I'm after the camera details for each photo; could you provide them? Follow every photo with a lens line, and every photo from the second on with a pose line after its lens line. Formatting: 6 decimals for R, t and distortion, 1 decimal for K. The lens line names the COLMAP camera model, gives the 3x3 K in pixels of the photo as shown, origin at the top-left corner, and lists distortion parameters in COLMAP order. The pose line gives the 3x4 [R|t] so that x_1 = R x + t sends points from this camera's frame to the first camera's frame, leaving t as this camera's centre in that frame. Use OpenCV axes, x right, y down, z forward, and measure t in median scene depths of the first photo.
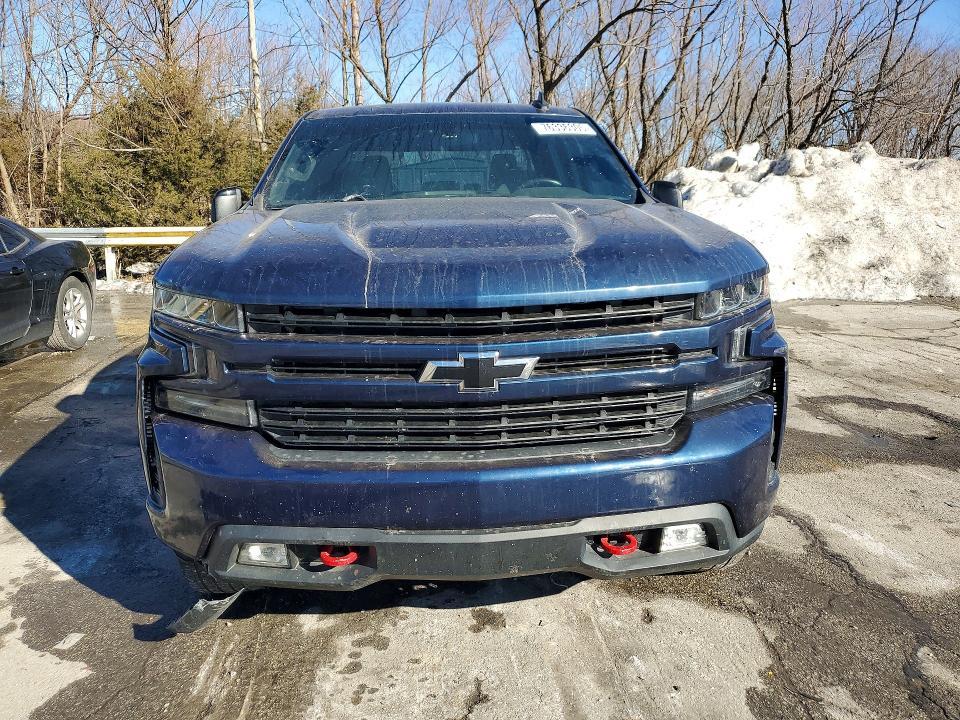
lens RADIAL K [[759.5, 0, 480.0], [0, 759.5, 360.0], [0, 0, 1]] dist [0.007901, 0.003904]
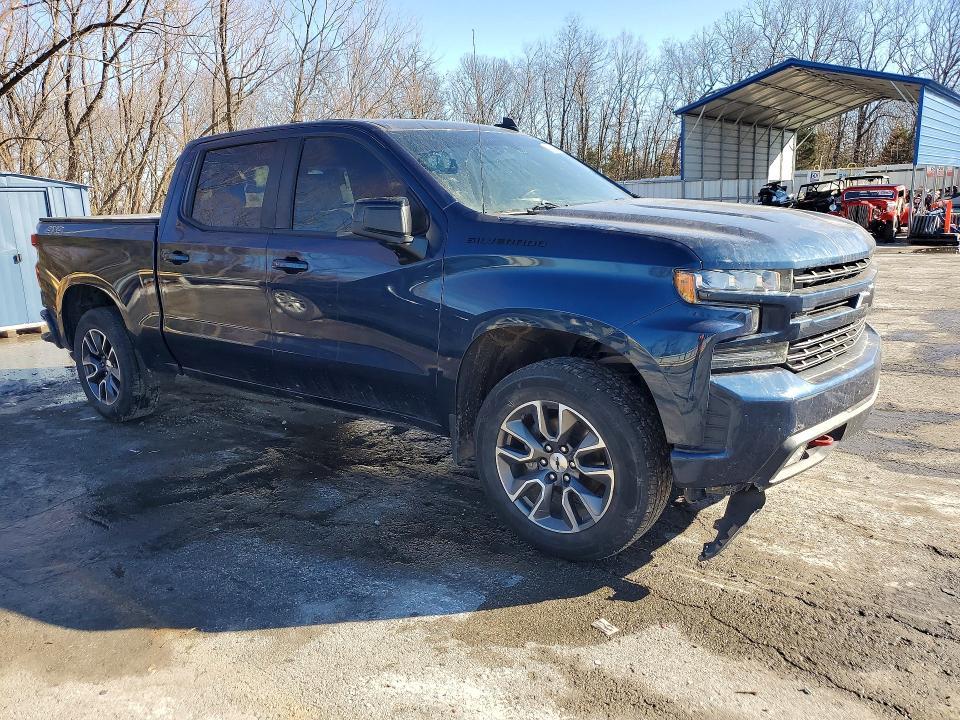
lens RADIAL K [[759.5, 0, 480.0], [0, 759.5, 360.0], [0, 0, 1]] dist [0.007901, 0.003904]
pose [[0.660773, -0.161997, 0.732896, -1.317763], [0.187360, 0.981121, 0.047941, -0.065767], [-0.726825, 0.105637, 0.678650, 0.378986]]
